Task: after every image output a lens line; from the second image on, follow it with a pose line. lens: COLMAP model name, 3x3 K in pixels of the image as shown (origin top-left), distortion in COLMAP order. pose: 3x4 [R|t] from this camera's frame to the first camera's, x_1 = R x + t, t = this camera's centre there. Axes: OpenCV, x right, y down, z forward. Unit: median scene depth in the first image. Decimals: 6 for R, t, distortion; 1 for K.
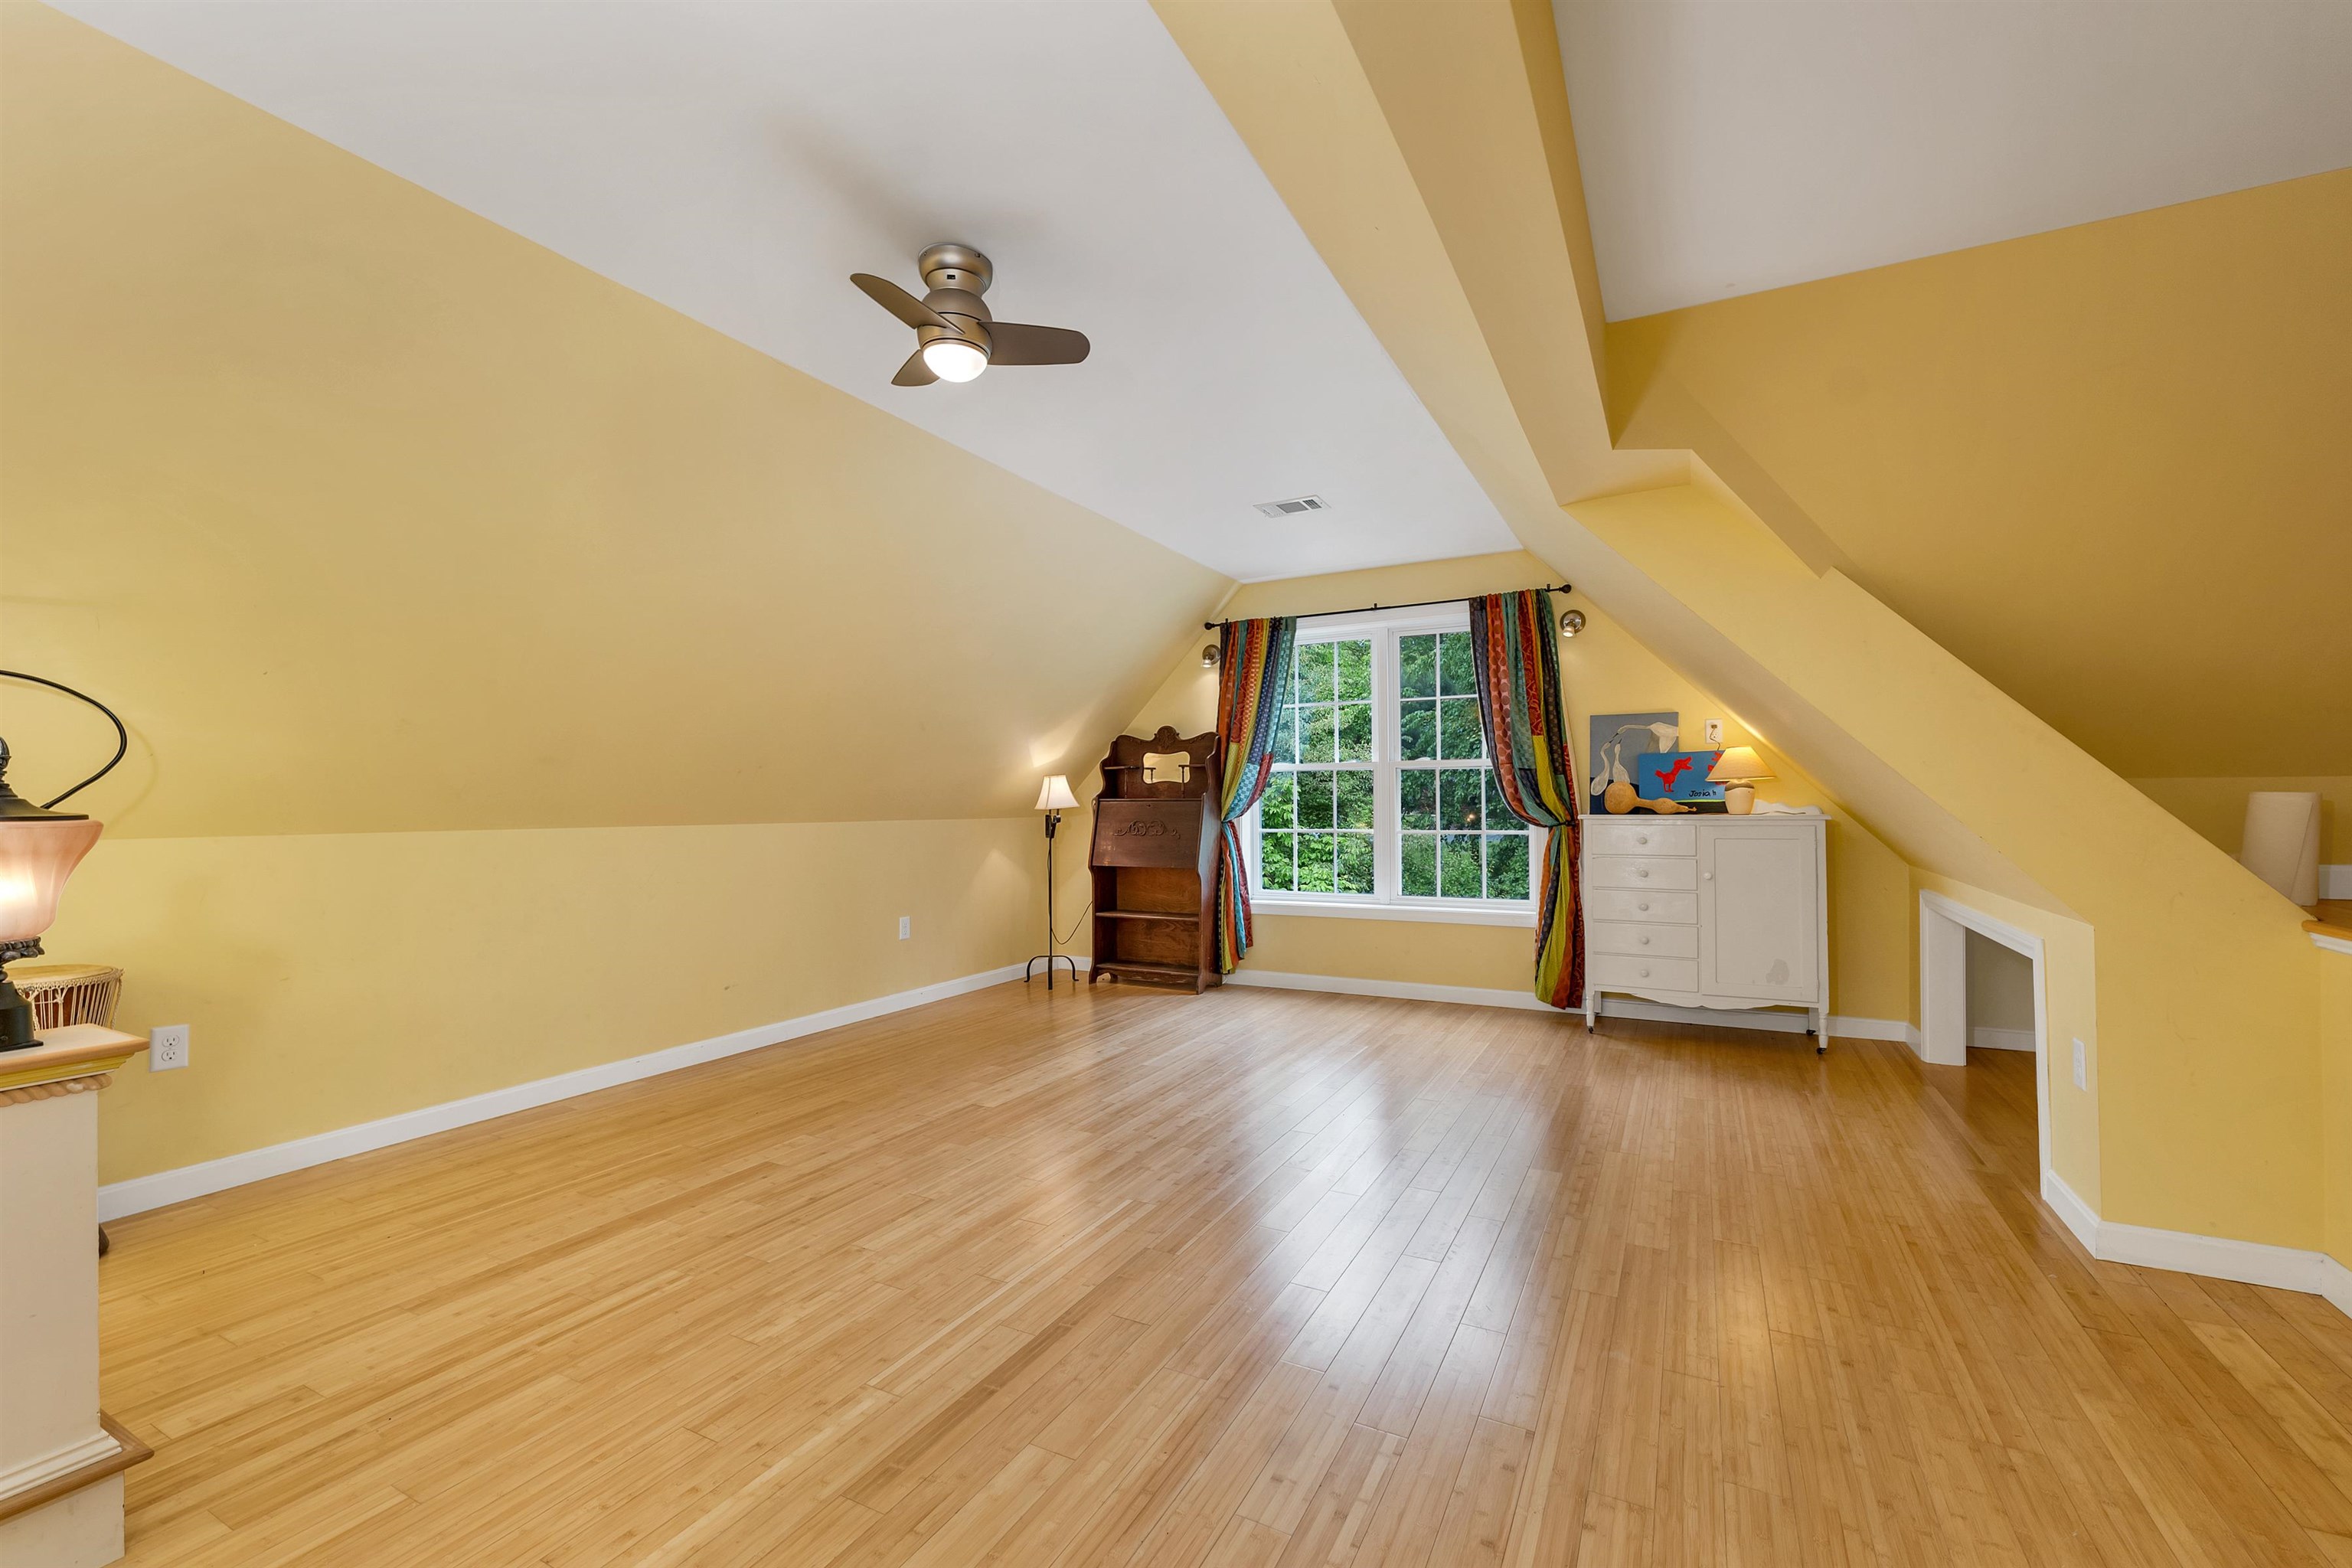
lens RADIAL K [[990.0, 0, 1173.1], [0, 990.0, 787.2], [0, 0, 1]] dist [0.000940, 0.000417]
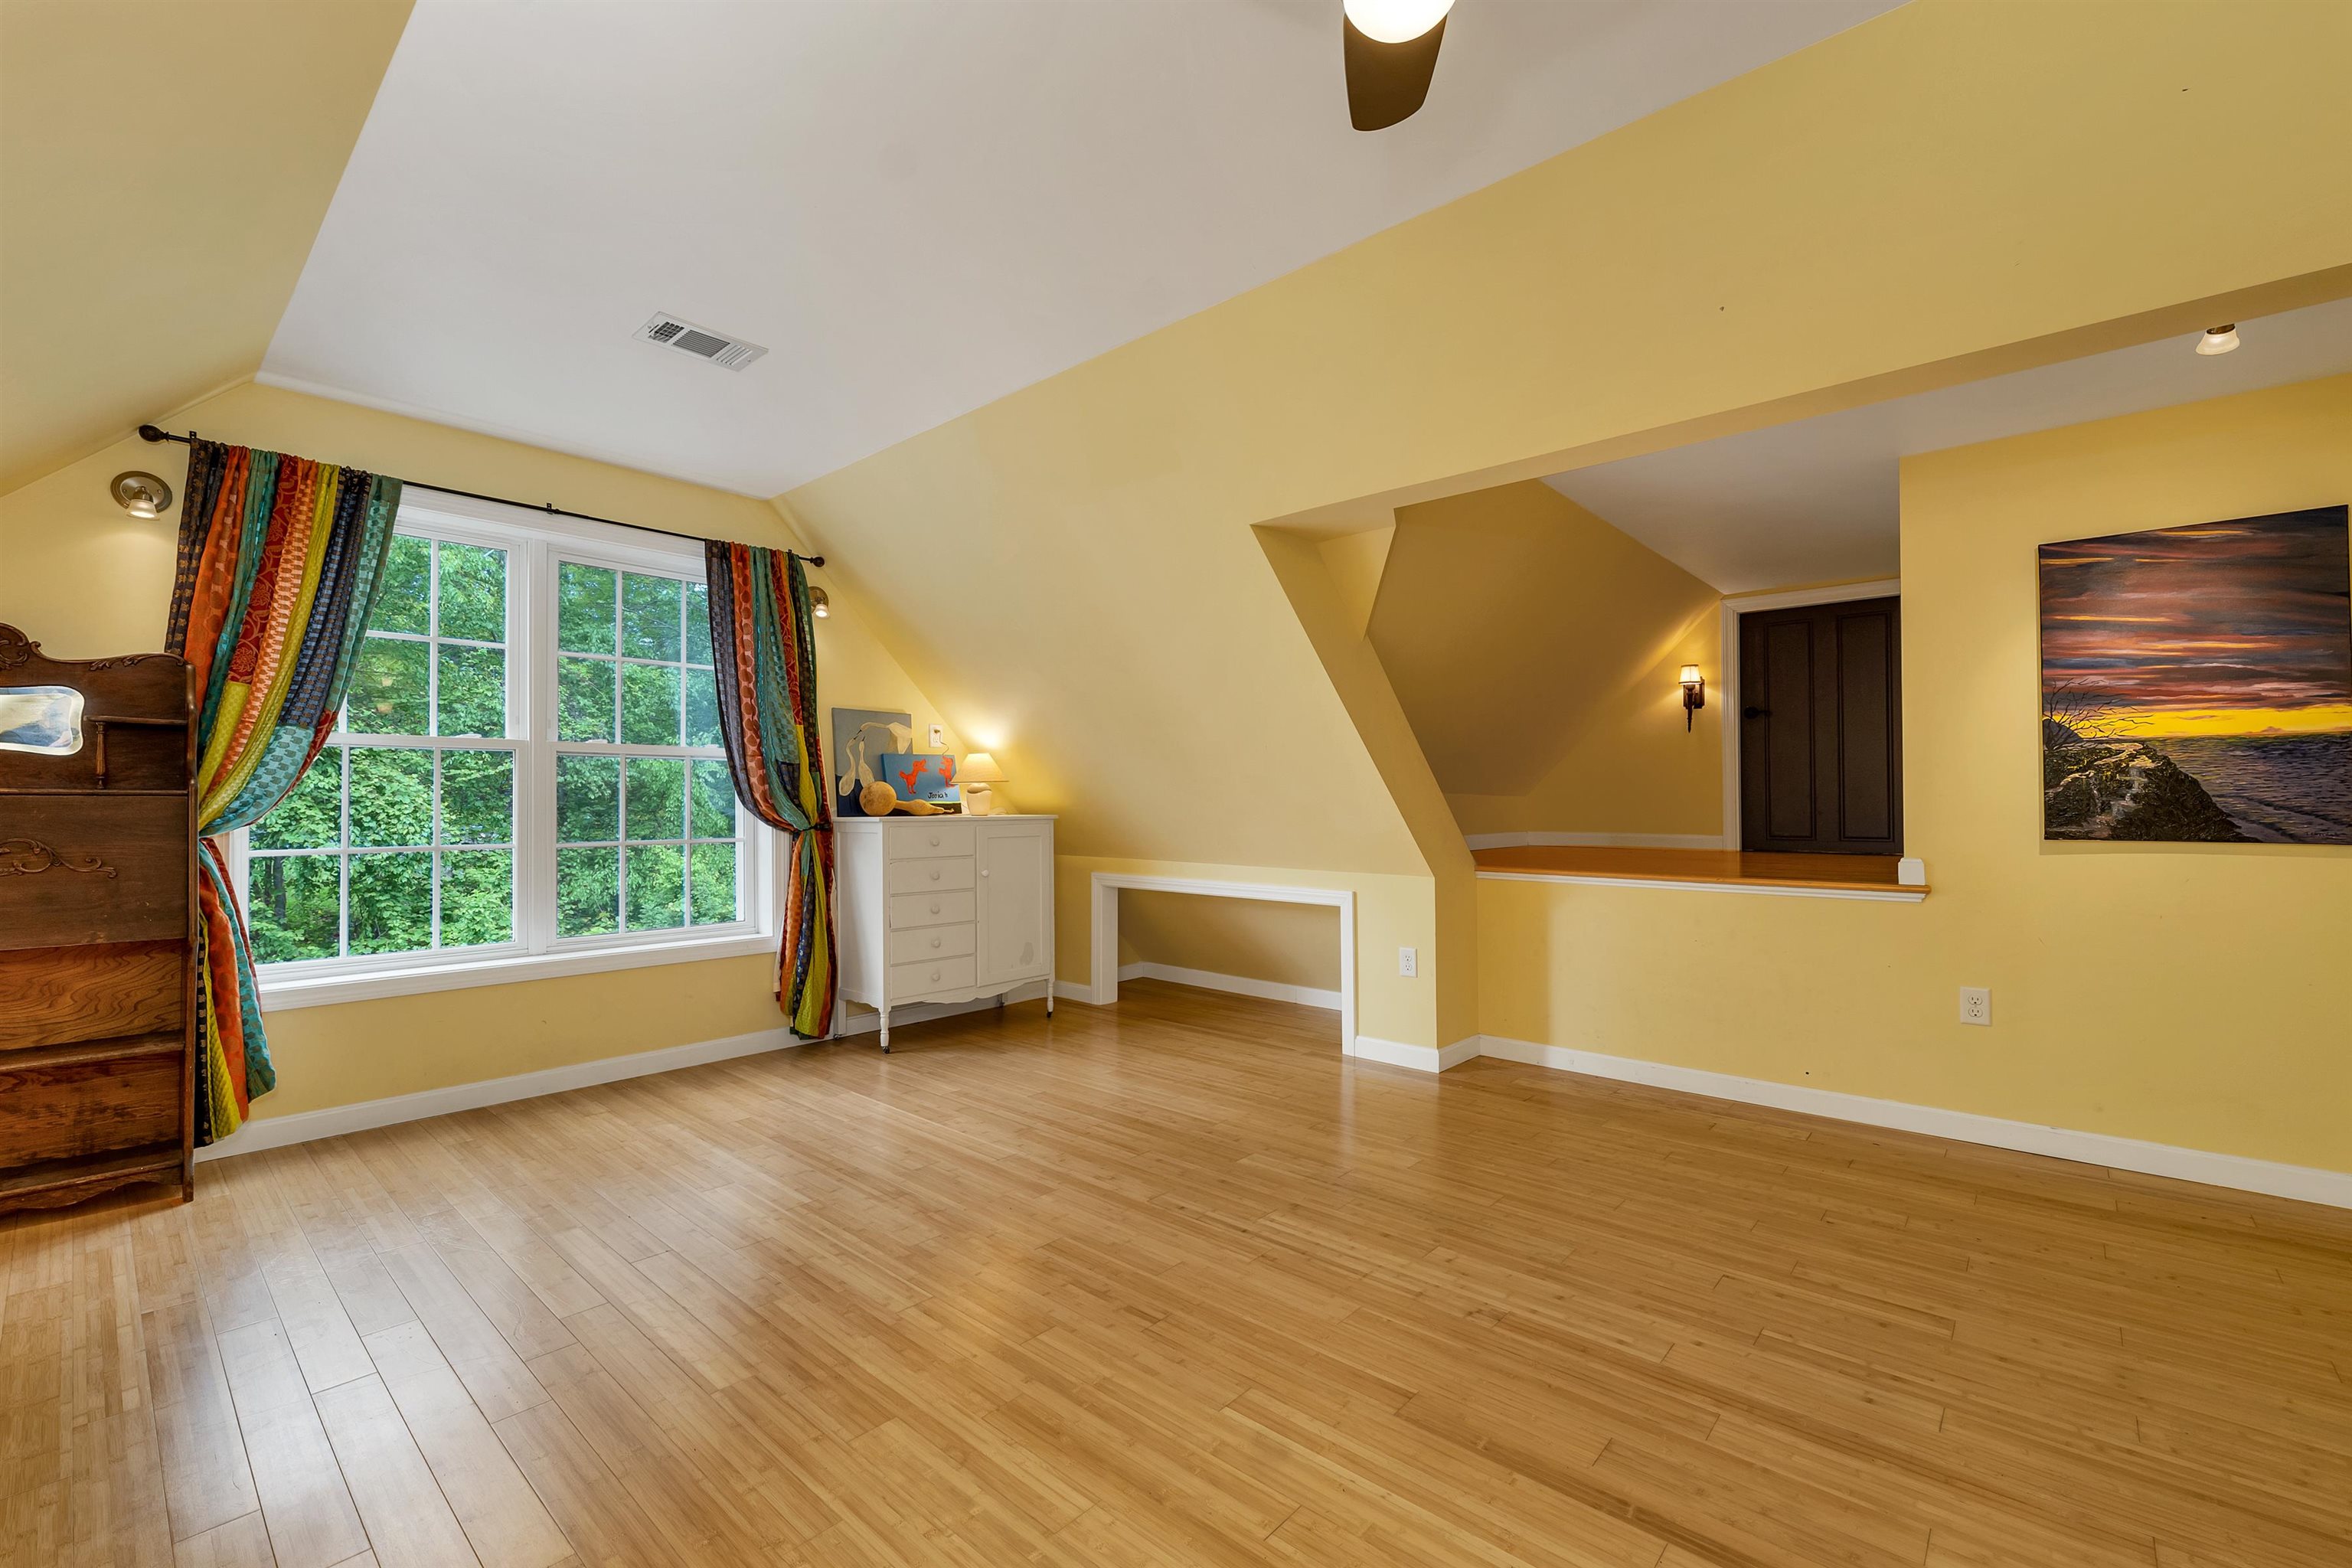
lens RADIAL K [[972.9, 0, 1185.0], [0, 972.9, 788.8], [0, 0, 1]] dist [-0.000886, 0.000009]
pose [[0.228845, 0.020364, 0.973250, -0.444079], [-0.017456, 0.999706, -0.016813, 0.013419], [-0.973306, -0.013141, 0.229134, 0.578493]]
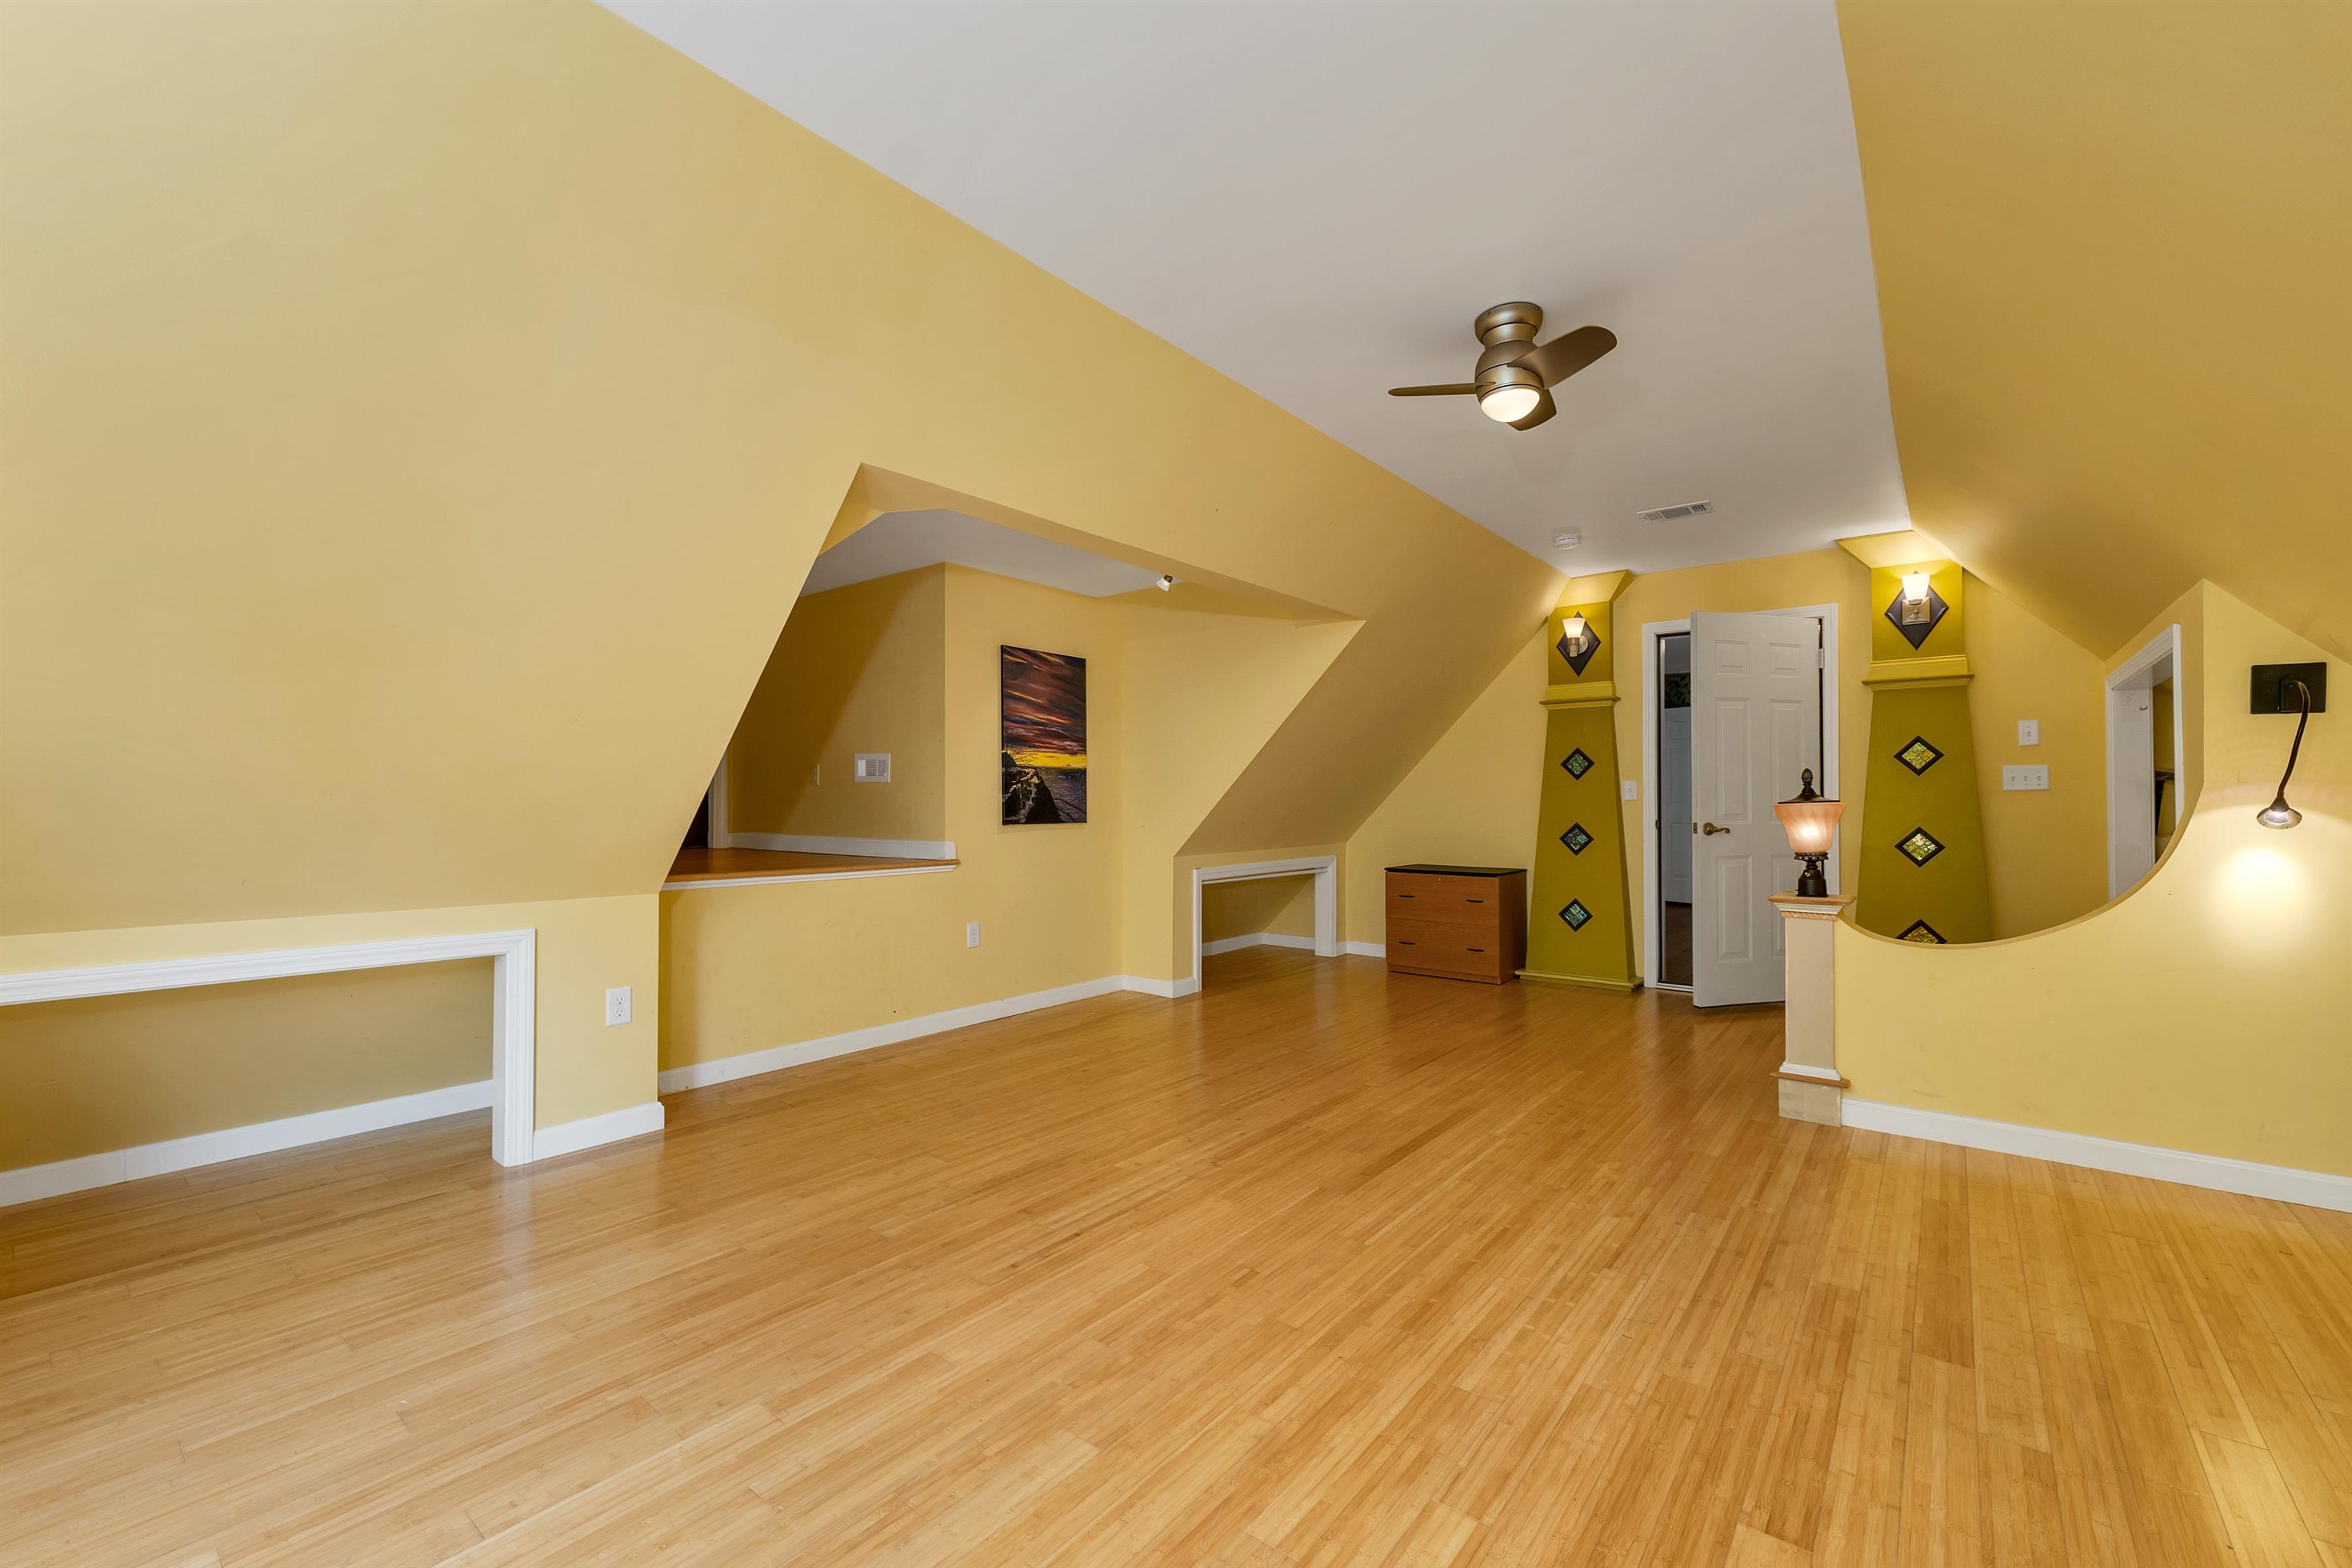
lens RADIAL K [[990.0, 0, 1173.1], [0, 990.0, 787.2], [0, 0, 1]] dist [0.000940, 0.000417]
pose [[-0.984208, 0.010686, 0.176691, -0.021706], [0.005009, 0.999458, -0.032546, 0.021784], [-0.176943, -0.031147, -0.983728, 1.257981]]
